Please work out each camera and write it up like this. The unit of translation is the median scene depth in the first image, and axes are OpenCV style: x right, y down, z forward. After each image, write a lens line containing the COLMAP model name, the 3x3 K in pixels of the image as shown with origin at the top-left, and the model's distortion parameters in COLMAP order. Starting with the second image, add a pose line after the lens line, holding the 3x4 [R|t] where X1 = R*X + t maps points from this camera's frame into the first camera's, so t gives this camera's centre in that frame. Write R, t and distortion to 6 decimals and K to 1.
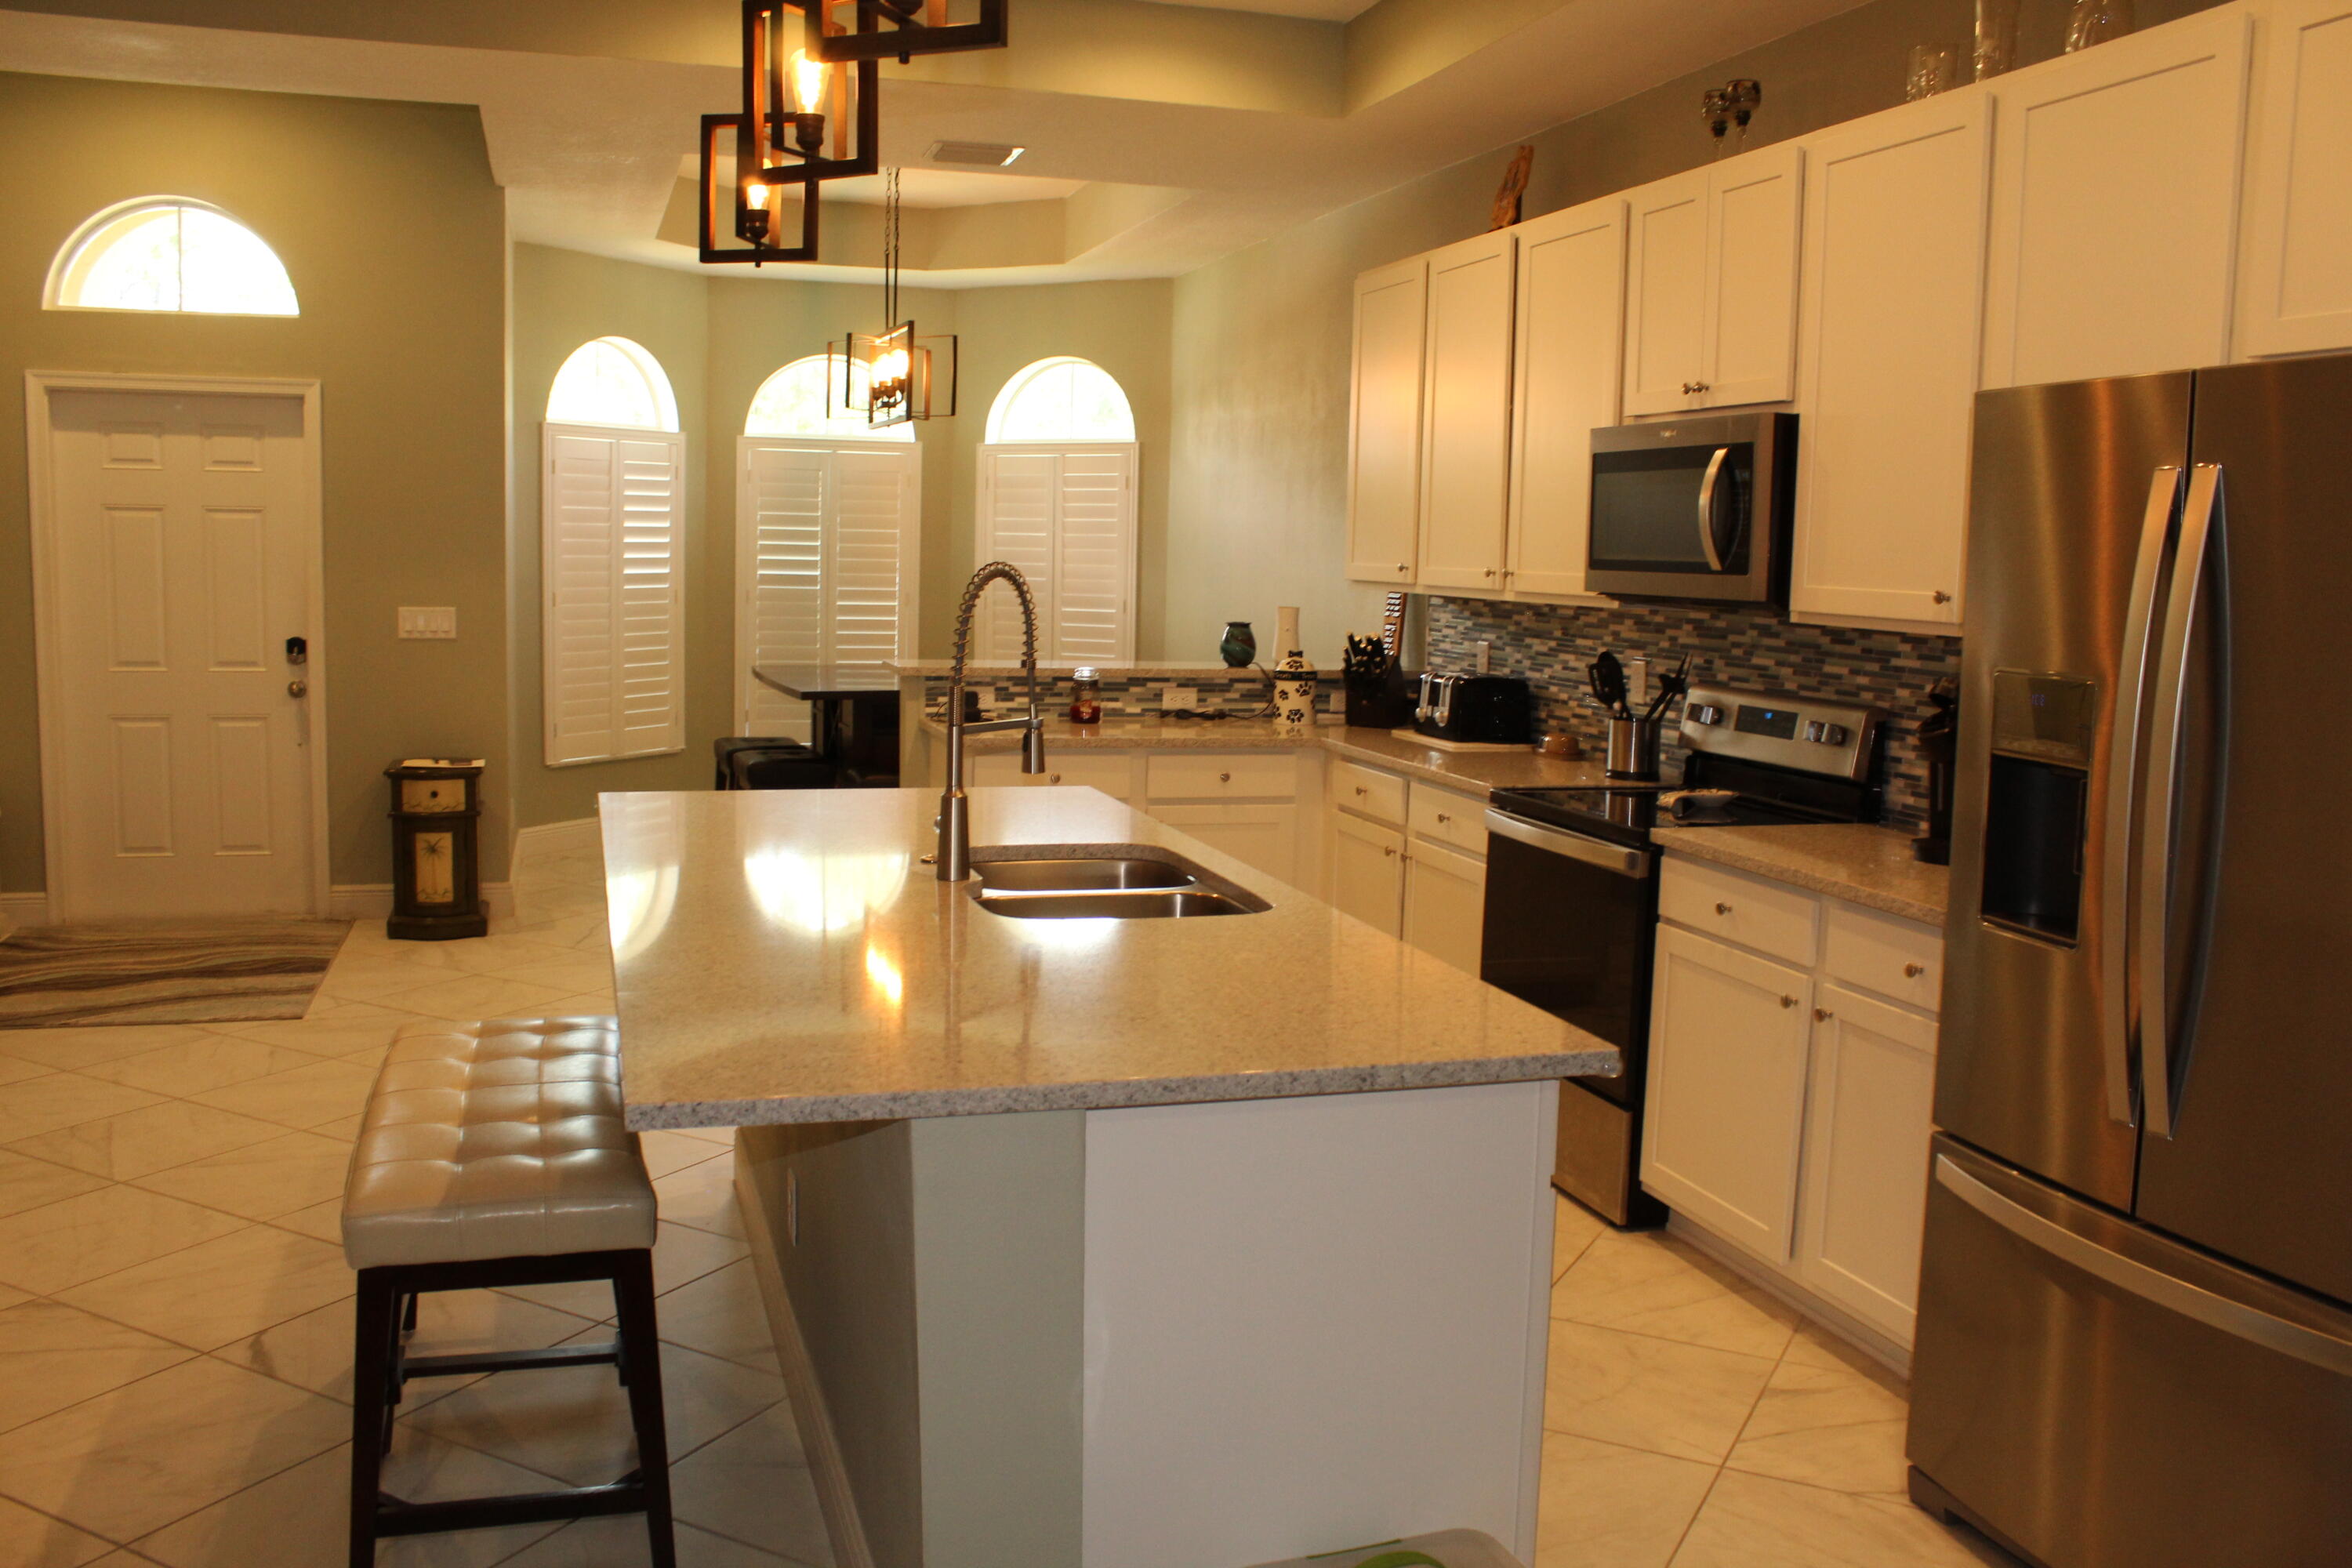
lens RADIAL K [[1979.0, 0, 1181.3], [0, 1979.0, 783.8], [0, 0, 1]] dist [-0.165314, 0.149989]
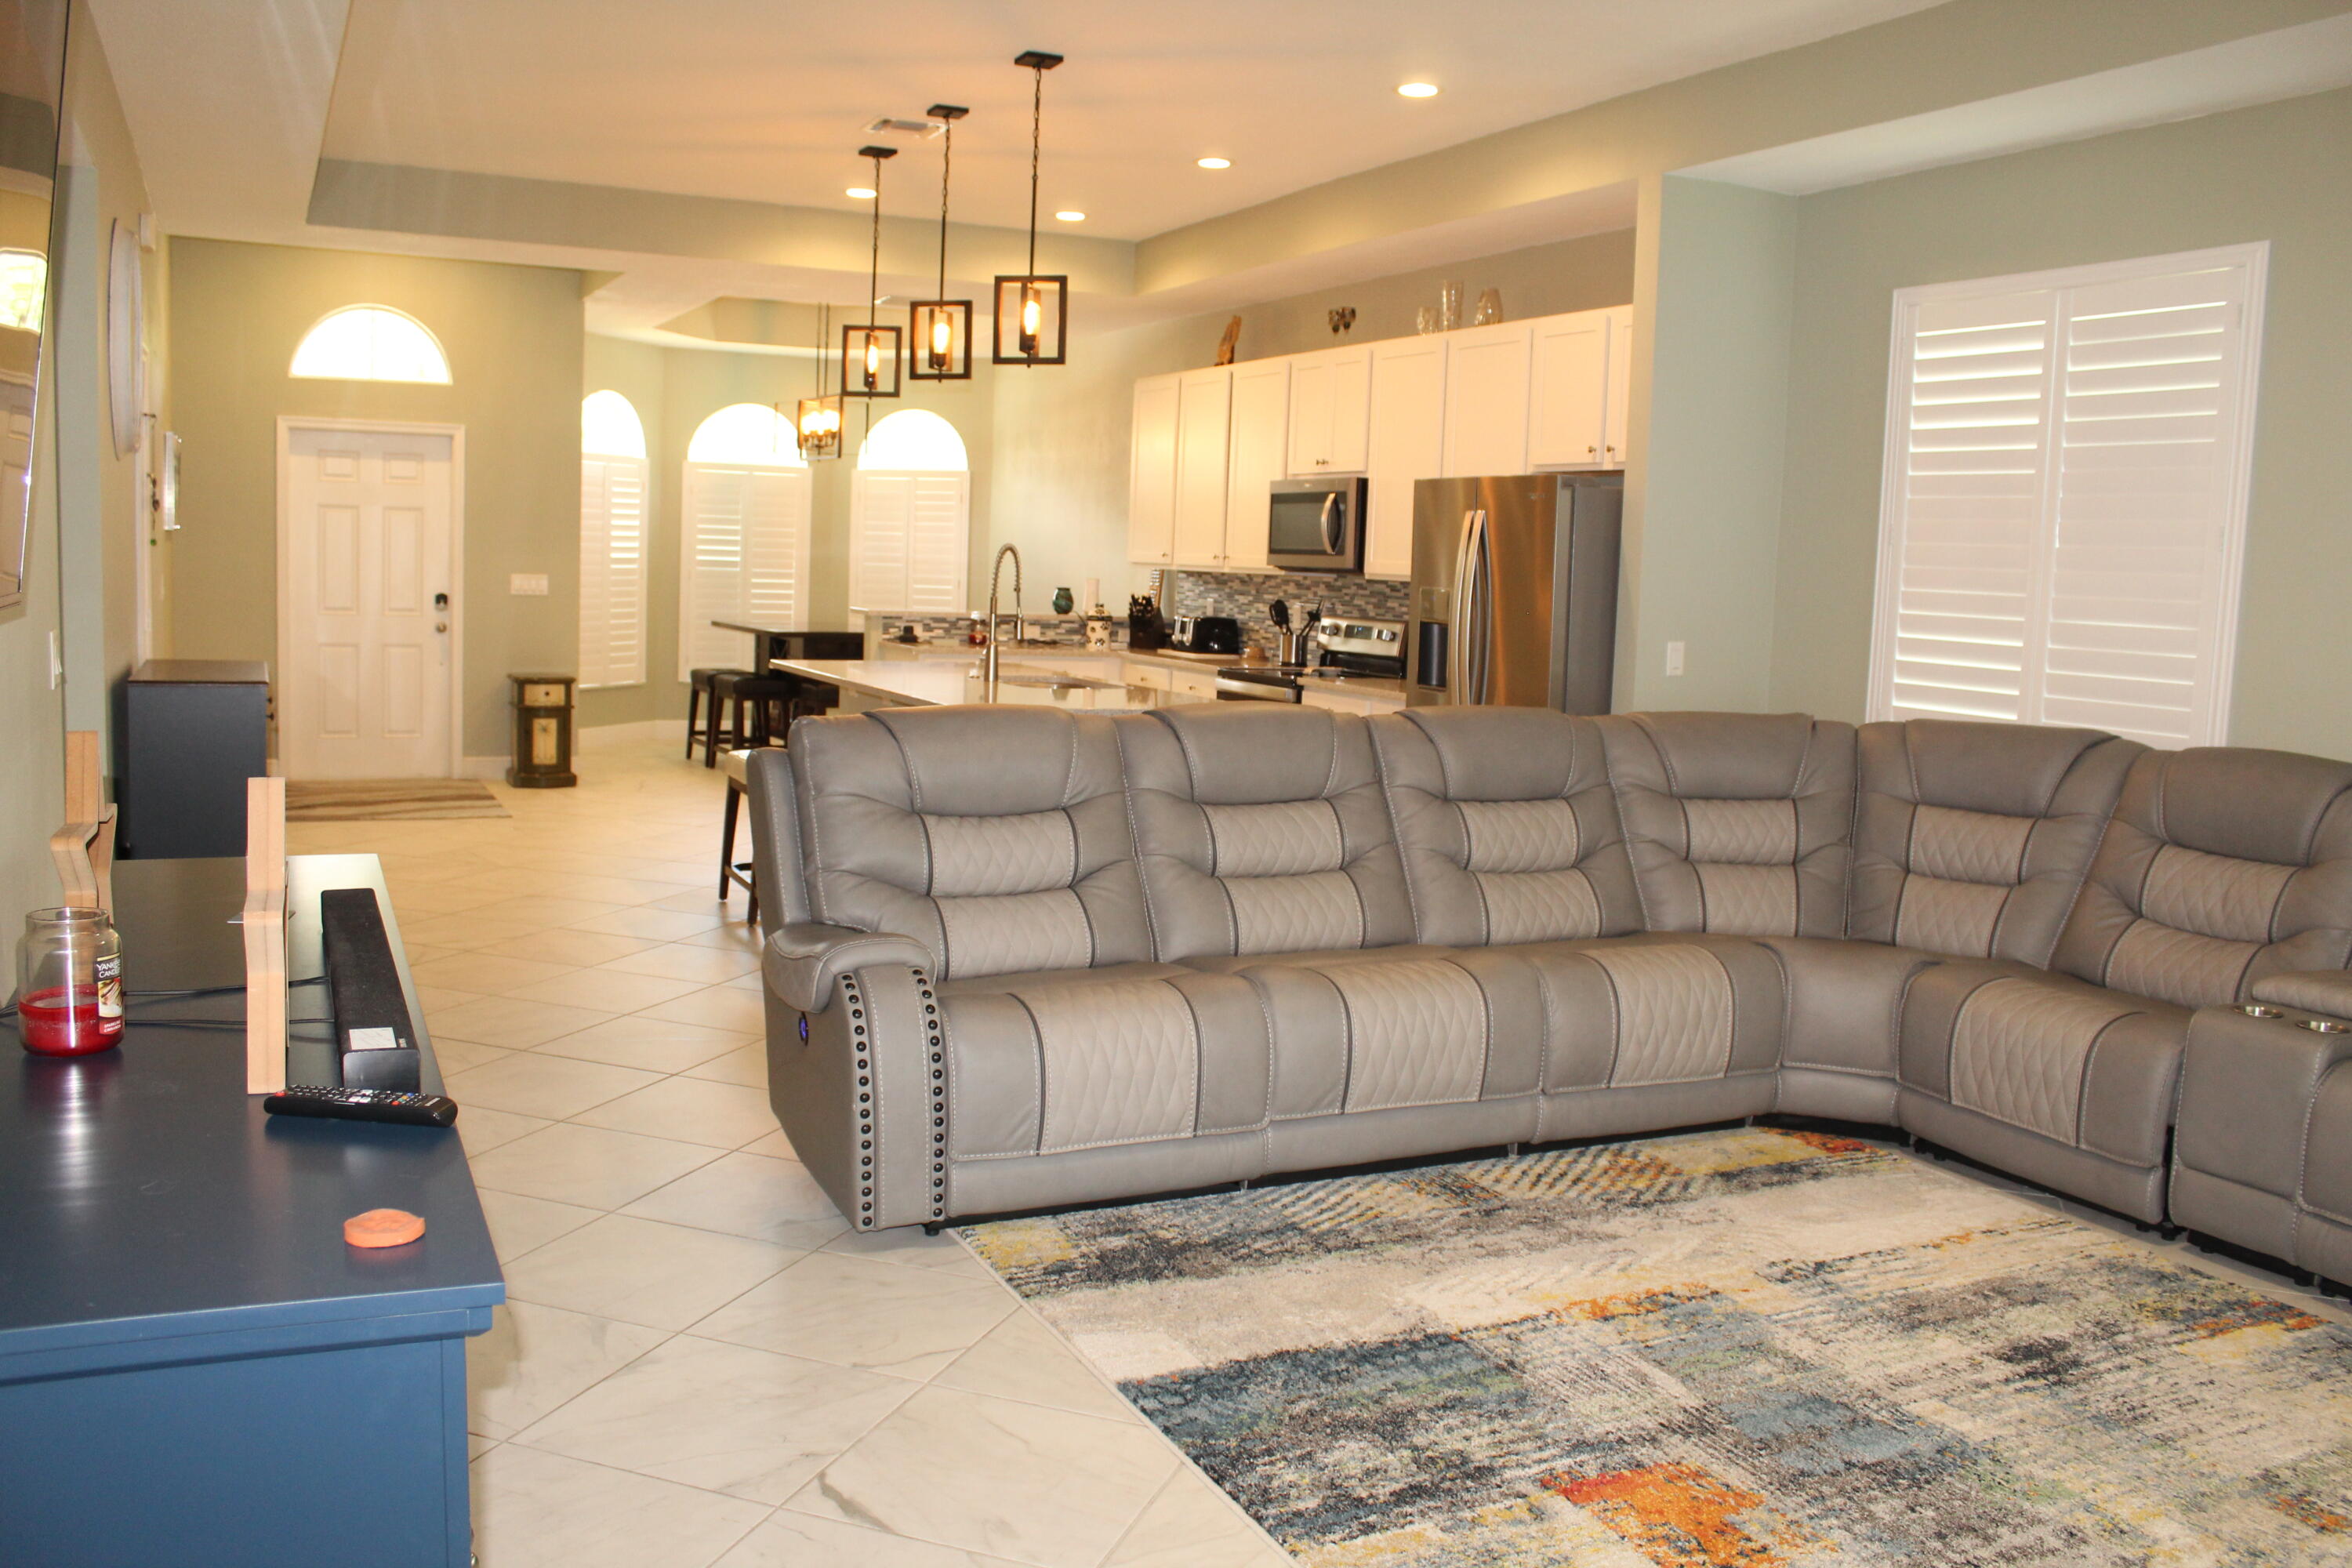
lens RADIAL K [[1970.6, 0, 1184.9], [0, 1970.6, 788.9], [0, 0, 1]] dist [-0.159240, 0.141995]
pose [[0.988557, -0.003802, 0.150800, -0.145229], [0.003698, 0.999993, 0.000968, 0.104589], [-0.150803, -0.000399, 0.988564, -0.785039]]
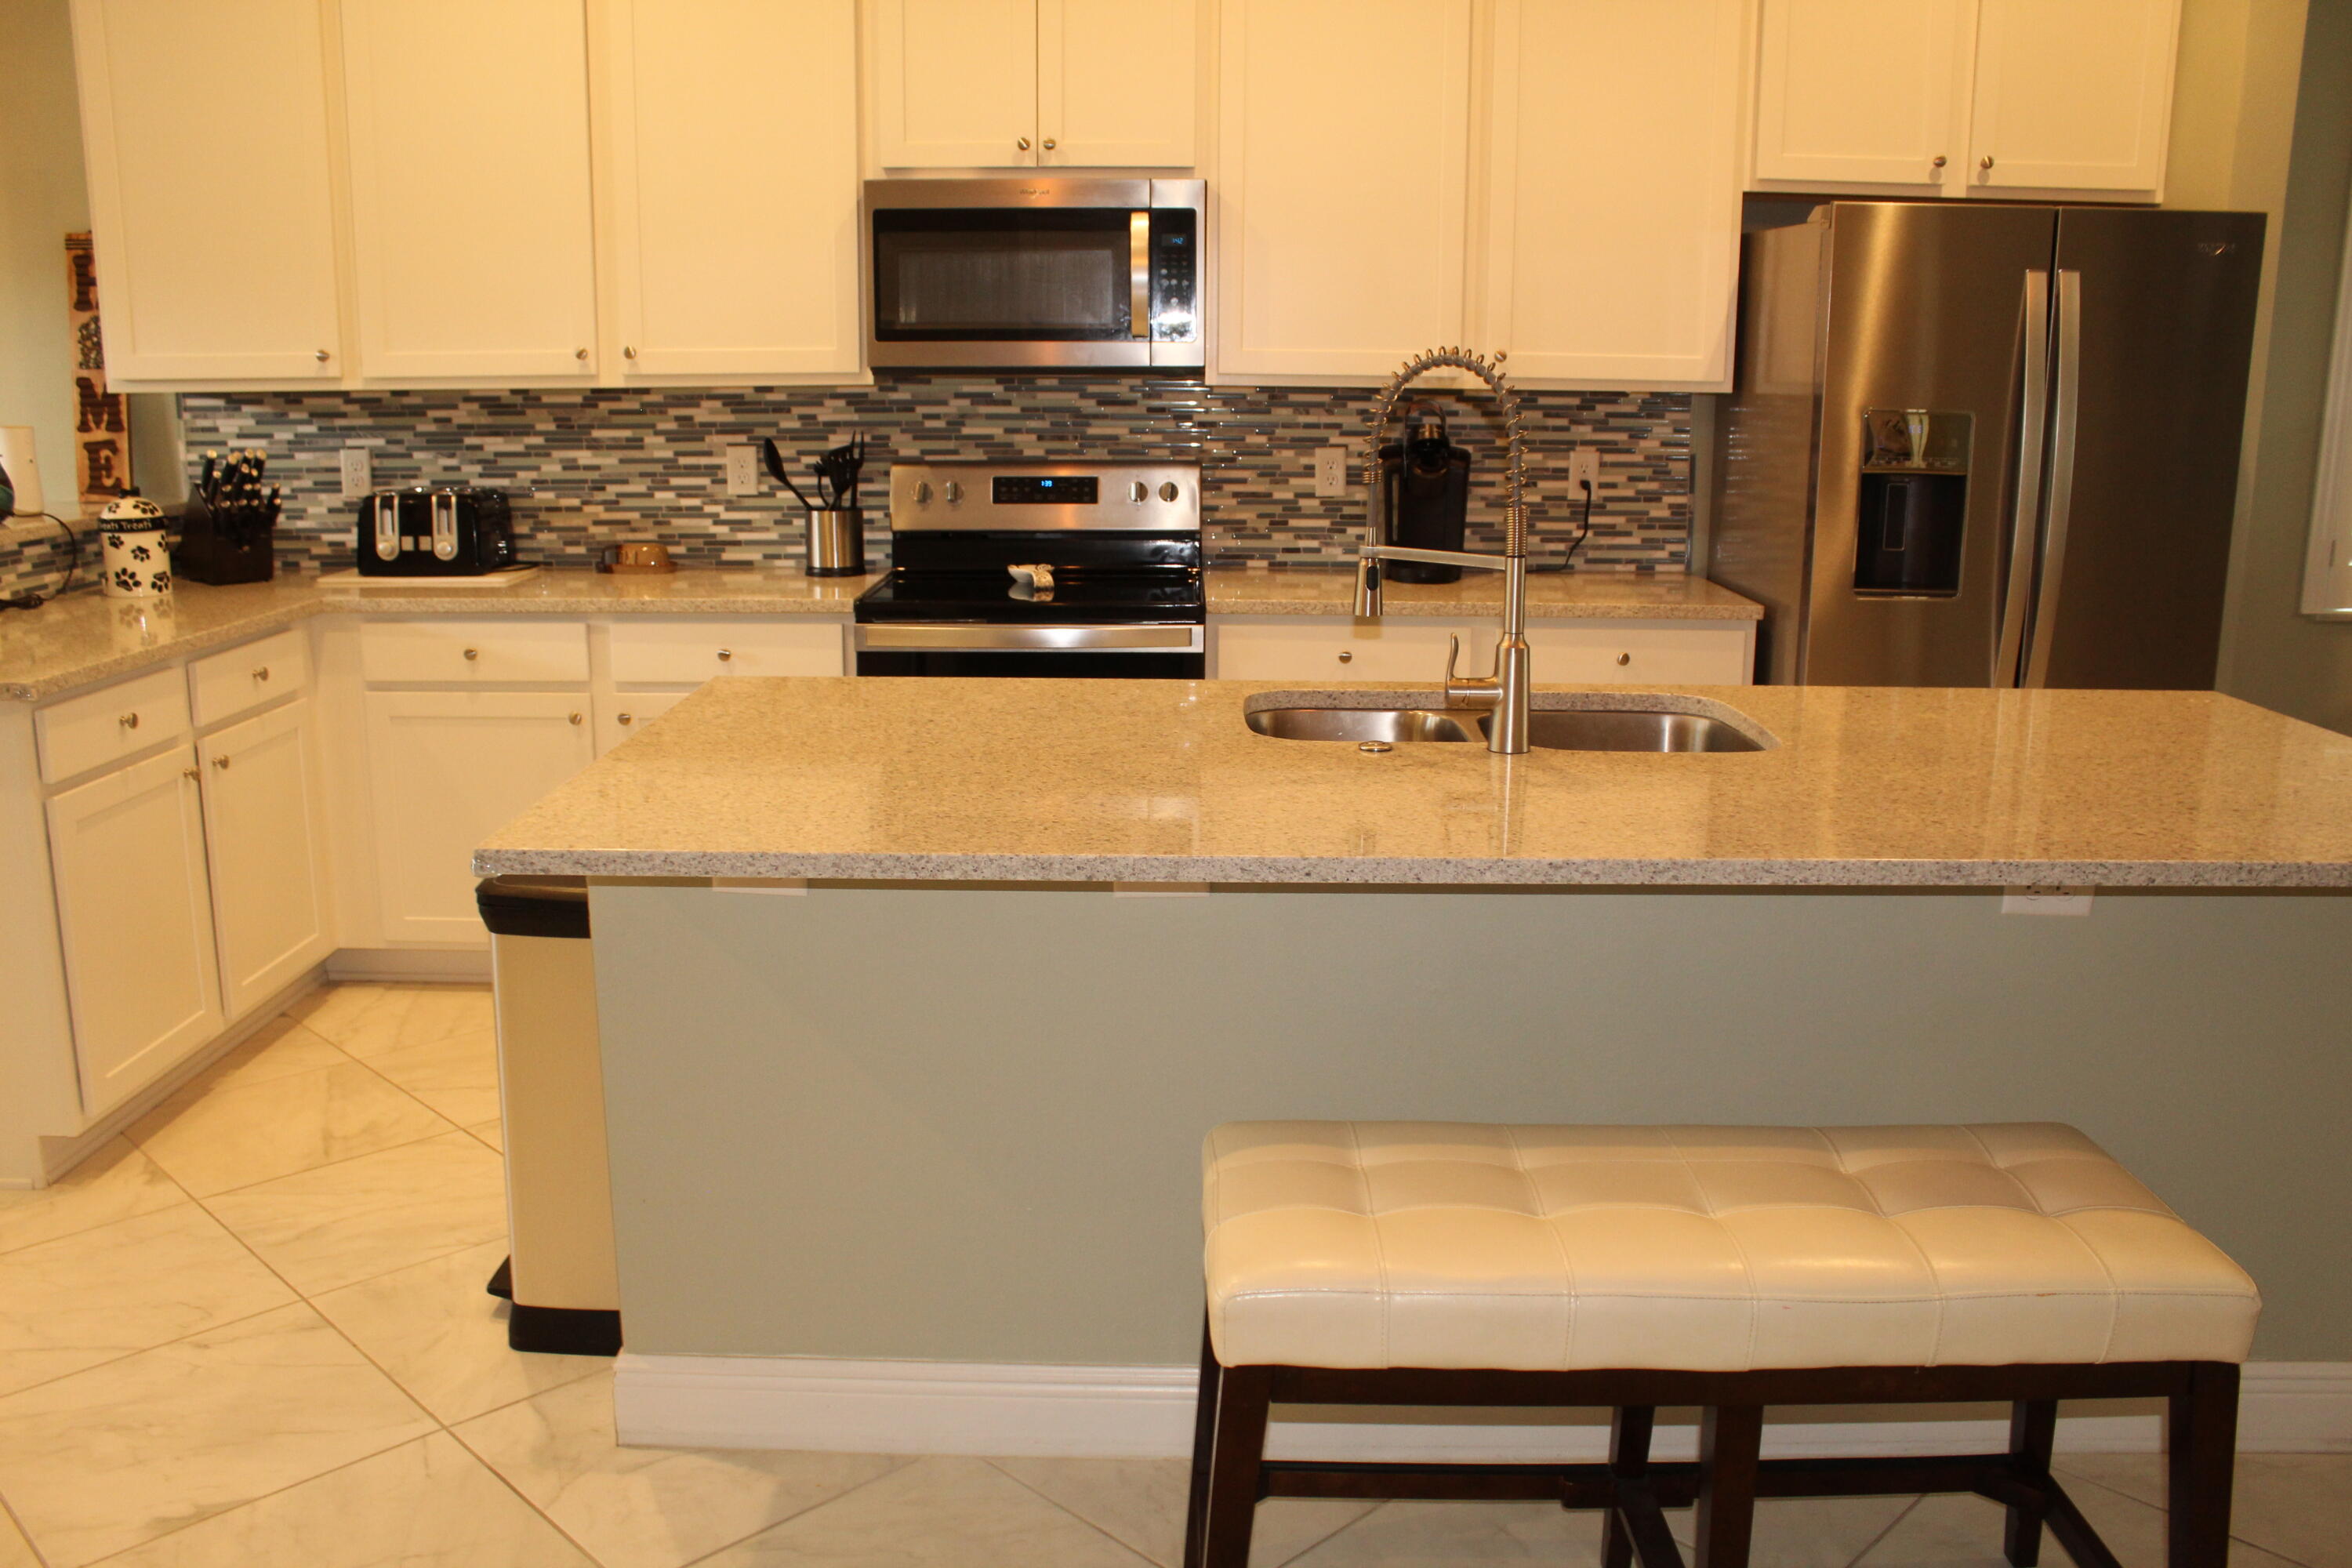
lens RADIAL K [[1979.0, 0, 1181.3], [0, 1979.0, 783.8], [0, 0, 1]] dist [-0.165314, 0.149989]
pose [[0.302209, -0.231581, 0.924684, -0.542859], [0.114906, 0.971818, 0.205831, -0.072107], [-0.946291, 0.044048, 0.320303, 0.528843]]
